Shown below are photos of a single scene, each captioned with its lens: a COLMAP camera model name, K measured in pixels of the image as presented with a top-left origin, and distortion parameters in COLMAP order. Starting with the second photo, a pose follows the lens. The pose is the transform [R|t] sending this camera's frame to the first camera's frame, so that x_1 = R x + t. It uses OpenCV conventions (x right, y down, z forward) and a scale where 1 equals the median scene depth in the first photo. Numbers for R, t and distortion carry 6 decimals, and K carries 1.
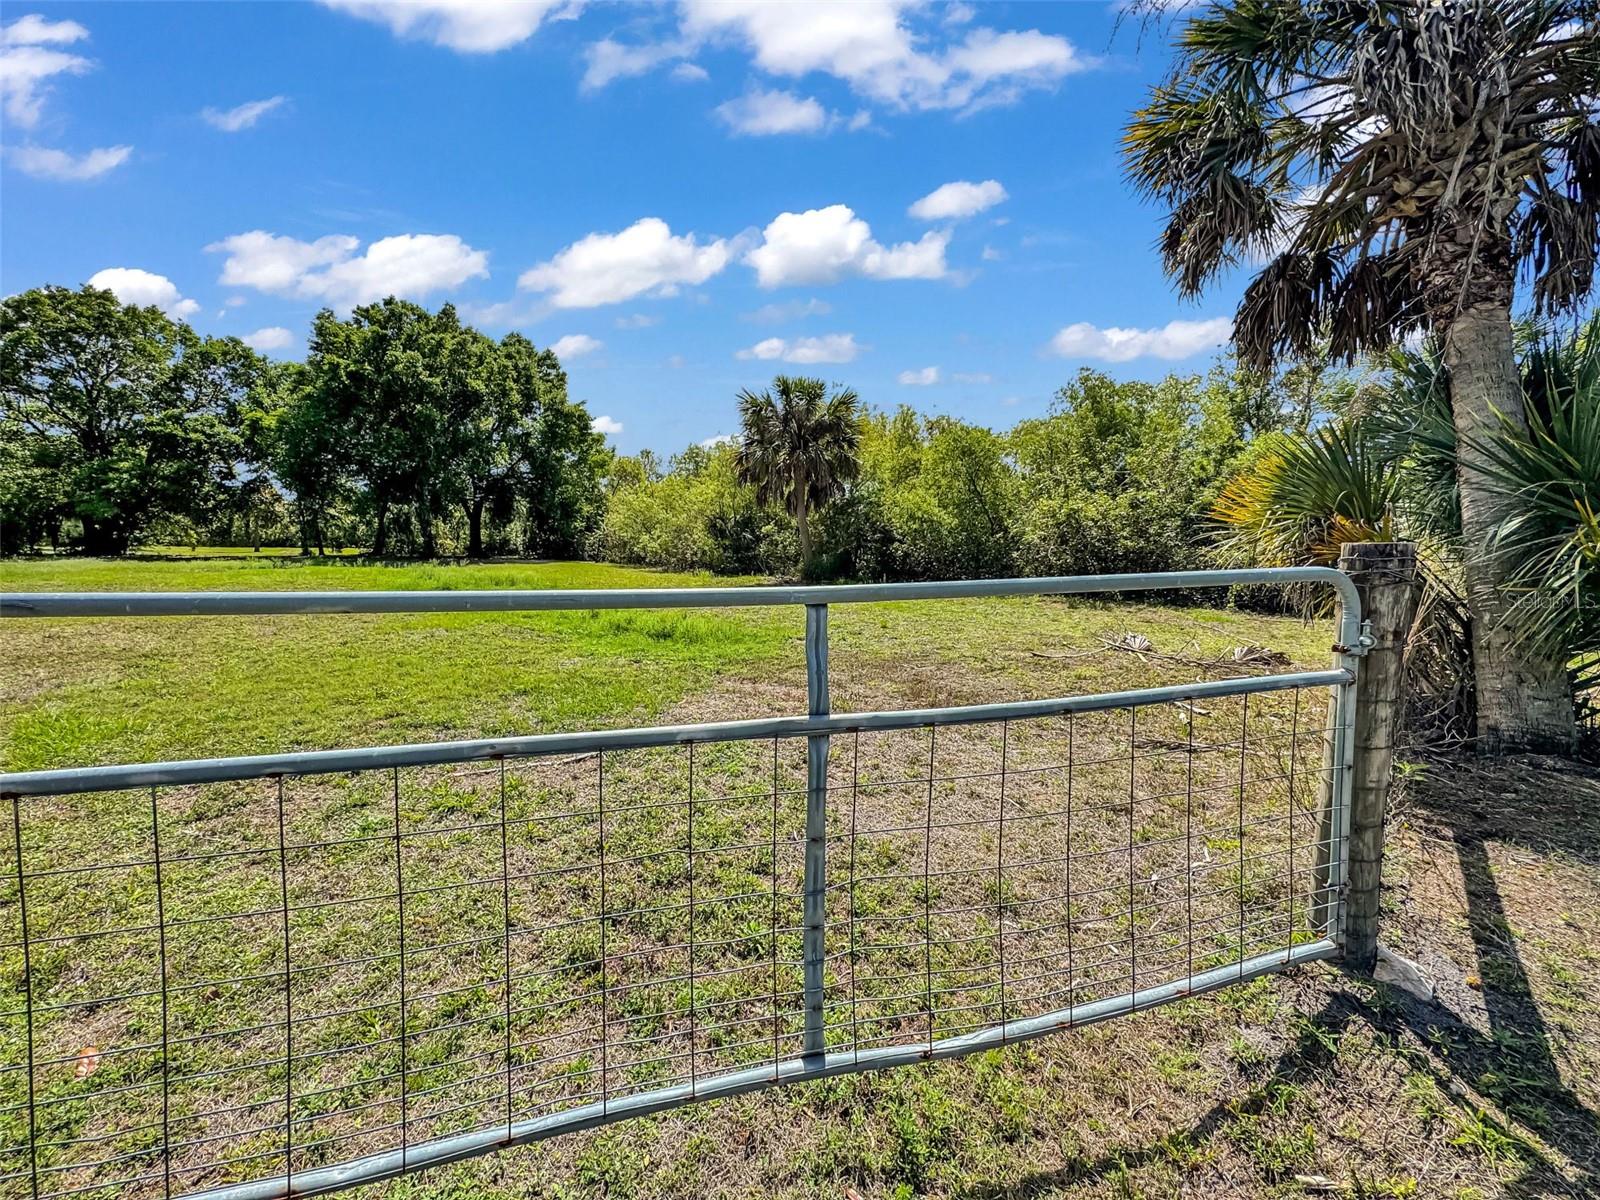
lens RADIAL K [[644.8, 0, 795.9], [0, 644.8, 596.3], [0, 0, 1]] dist [-0.000806, -0.000148]
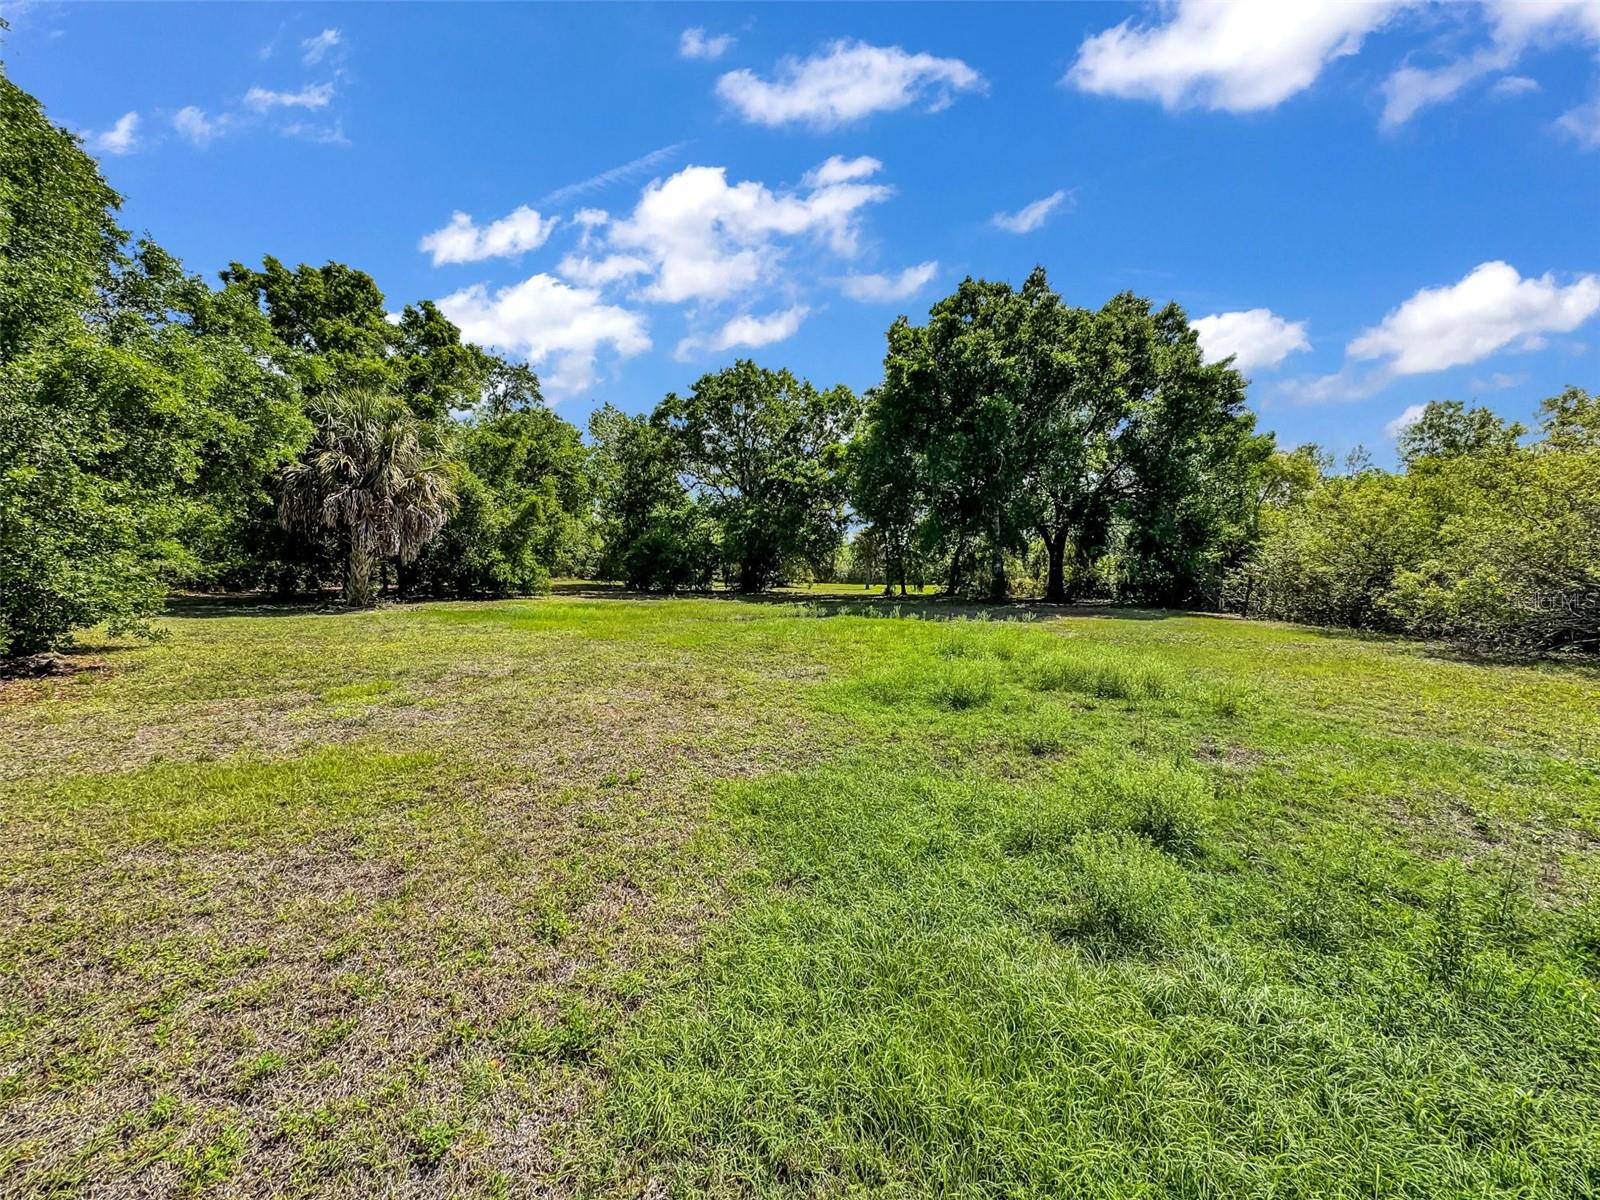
lens RADIAL K [[644.8, 0, 795.9], [0, 644.8, 596.3], [0, 0, 1]] dist [-0.000806, -0.000148]
pose [[0.657564, 0.017721, -0.753190, -0.145447], [-0.062888, 0.997525, -0.031434, -0.028106], [0.750770, 0.068036, 0.657051, 0.316331]]
